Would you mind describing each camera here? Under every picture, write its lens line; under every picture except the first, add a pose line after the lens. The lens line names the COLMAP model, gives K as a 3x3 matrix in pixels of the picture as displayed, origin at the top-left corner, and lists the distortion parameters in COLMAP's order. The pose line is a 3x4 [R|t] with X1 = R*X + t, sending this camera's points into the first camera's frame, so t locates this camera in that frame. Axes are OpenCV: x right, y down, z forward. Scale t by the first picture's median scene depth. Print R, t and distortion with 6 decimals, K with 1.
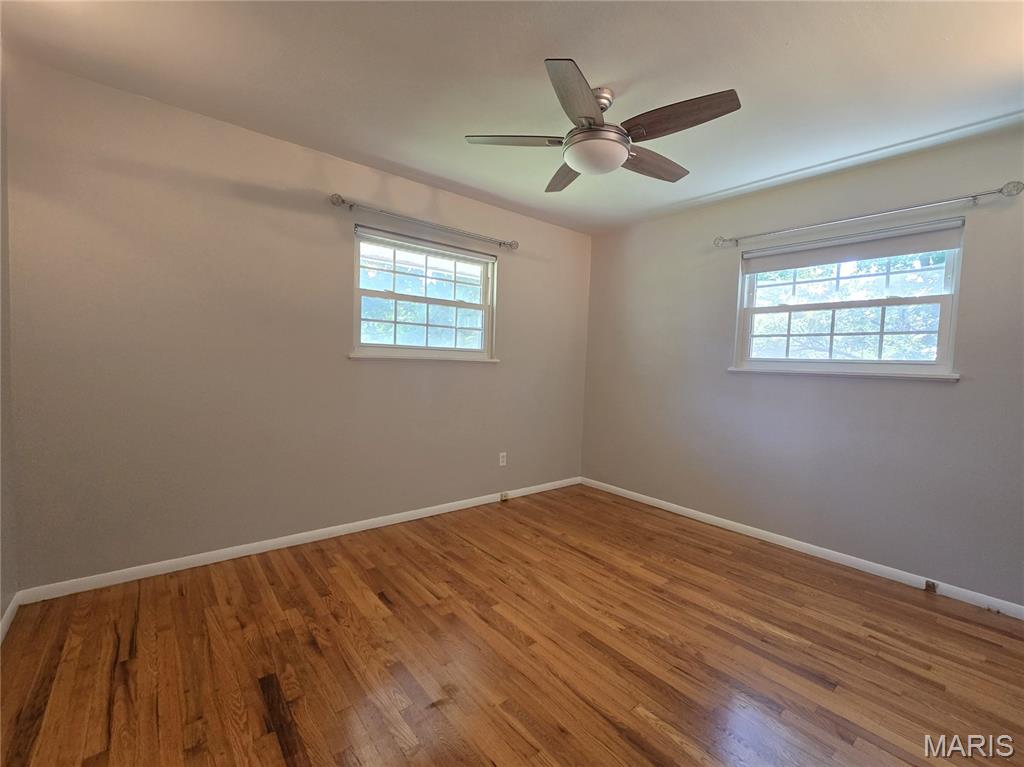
lens RADIAL K [[431.7, 0, 512.0], [0, 431.7, 383.5], [0, 0, 1]] dist [0.010118, -0.000301]
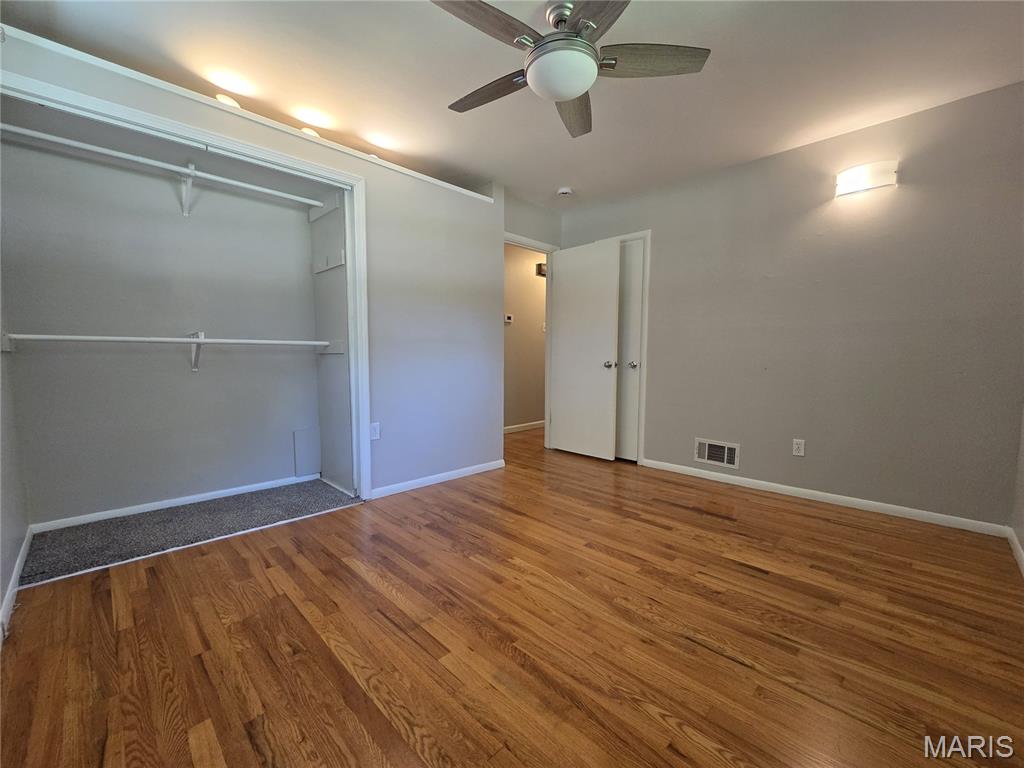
lens RADIAL K [[431.7, 0, 512.0], [0, 431.7, 384.0], [0, 0, 1]] dist [0.010118, -0.000301]
pose [[-0.994103, -0.033540, -0.103121, 0.319596], [-0.044796, 0.993048, 0.108852, 0.013208], [0.098753, 0.112830, -0.988695, 1.708979]]
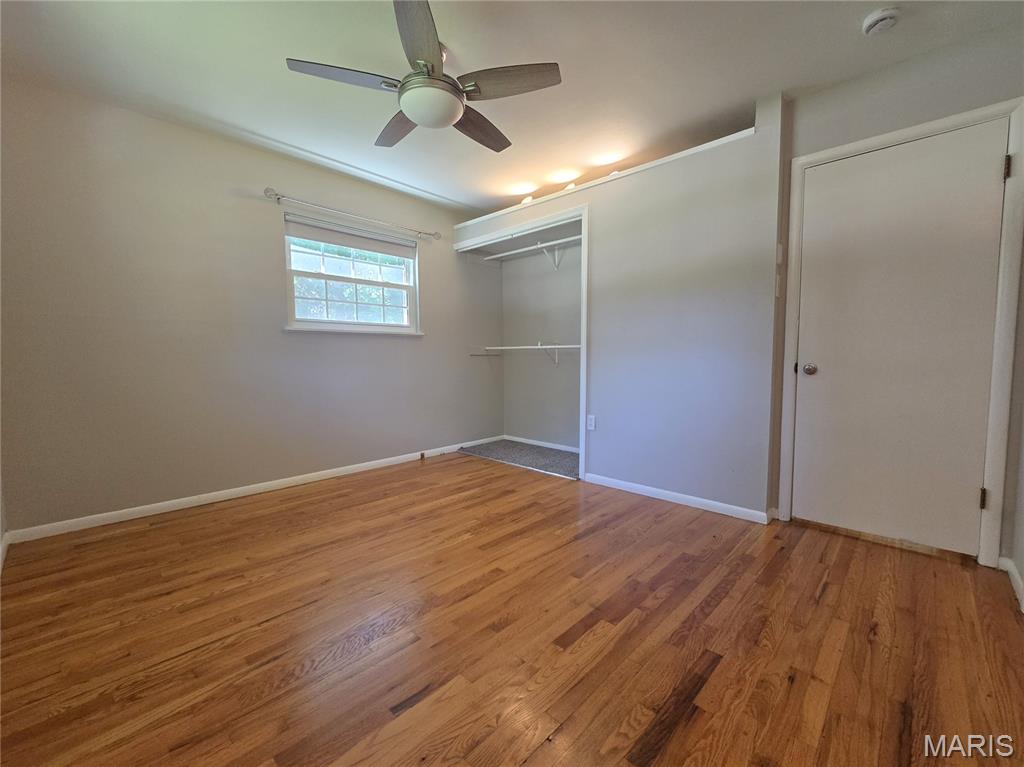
lens RADIAL K [[431.7, 0, 512.0], [0, 431.7, 383.5], [0, 0, 1]] dist [0.010118, -0.000301]
pose [[-0.113411, -0.094572, 0.989037, -0.780331], [0.043854, 0.994013, 0.100076, 0.023896], [-0.992580, 0.054723, -0.108584, 0.842633]]
